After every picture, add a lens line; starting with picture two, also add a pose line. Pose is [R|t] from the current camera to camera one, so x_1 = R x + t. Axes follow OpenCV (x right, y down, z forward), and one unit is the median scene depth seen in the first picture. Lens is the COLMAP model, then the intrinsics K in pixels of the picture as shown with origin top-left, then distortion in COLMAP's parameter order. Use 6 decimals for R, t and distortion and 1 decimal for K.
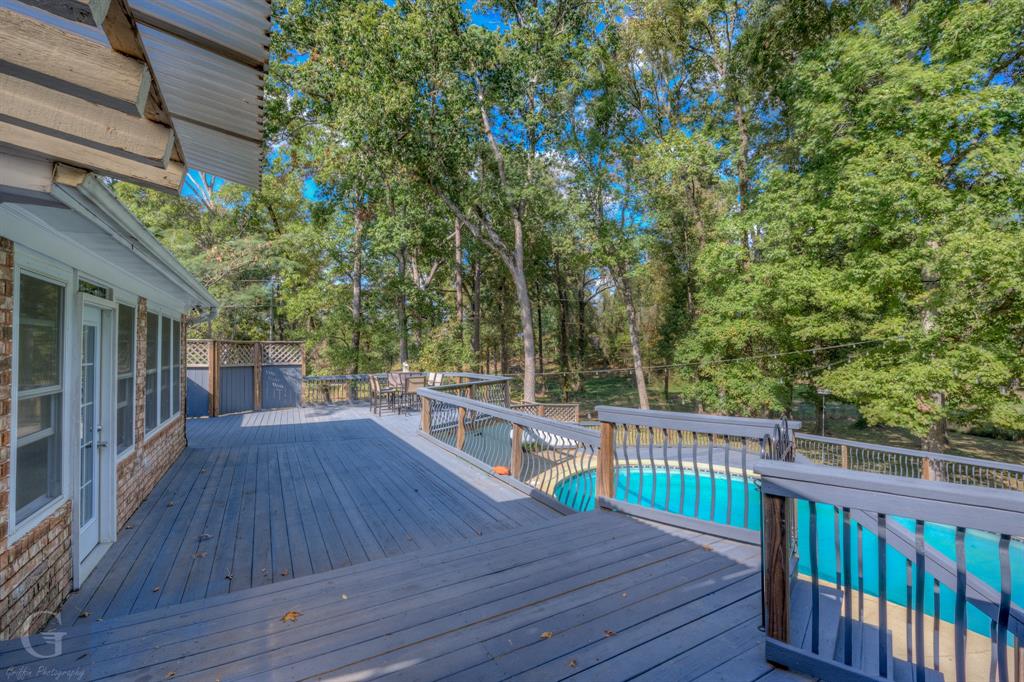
lens RADIAL K [[449.4, 0, 512.0], [0, 449.4, 341.0], [0, 0, 1]] dist [-0.015899, -0.000235]
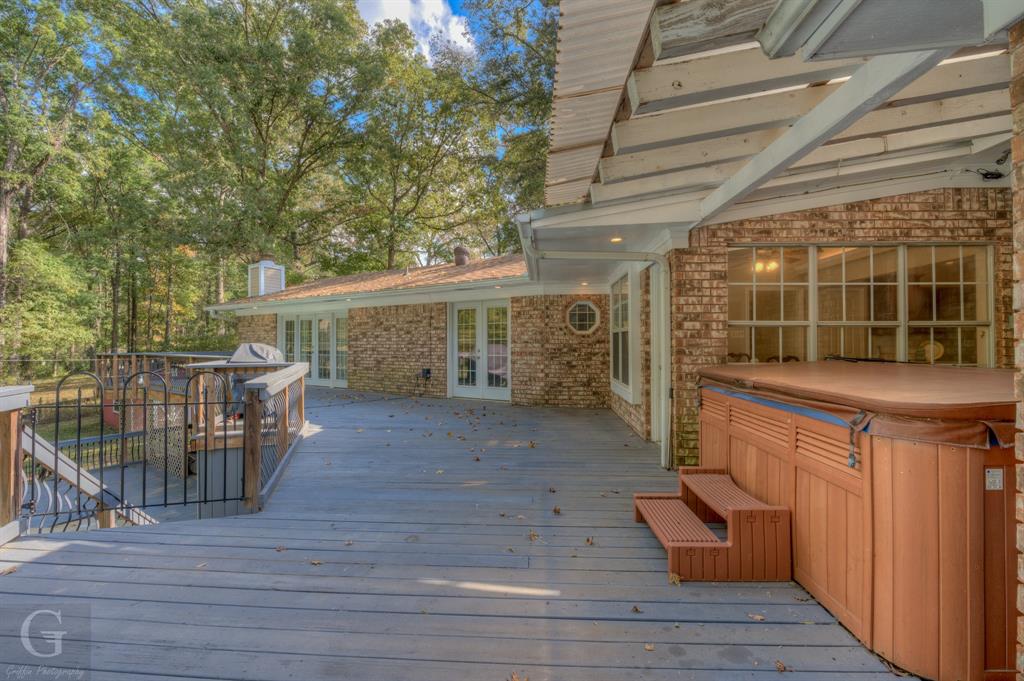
lens RADIAL K [[449.4, 0, 512.0], [0, 449.4, 340.5], [0, 0, 1]] dist [-0.015899, -0.000235]
pose [[-0.841124, 0.009095, 0.540765, -0.424722], [-0.001620, 0.999812, -0.019336, 0.070932], [-0.540839, -0.017139, -0.840951, 0.785957]]
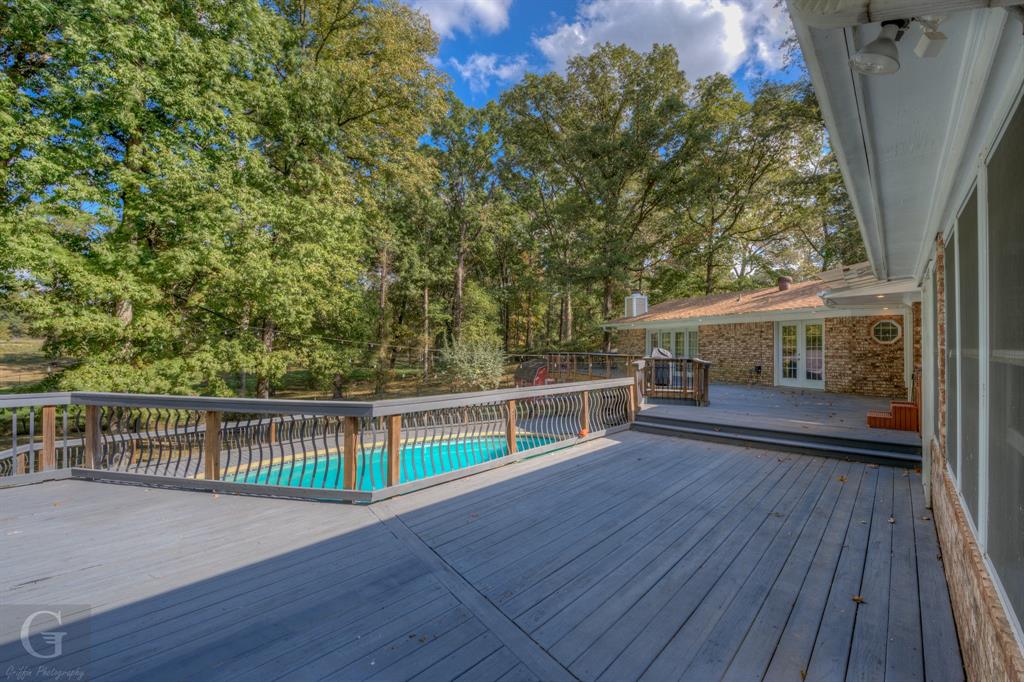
lens RADIAL K [[449.4, 0, 512.0], [0, 449.4, 341.0], [0, 0, 1]] dist [-0.015899, -0.000235]
pose [[-0.342158, 0.012785, 0.939555, -1.296225], [-0.019518, 0.999595, -0.020710, 0.086701], [-0.939440, -0.025425, -0.341770, 1.914176]]
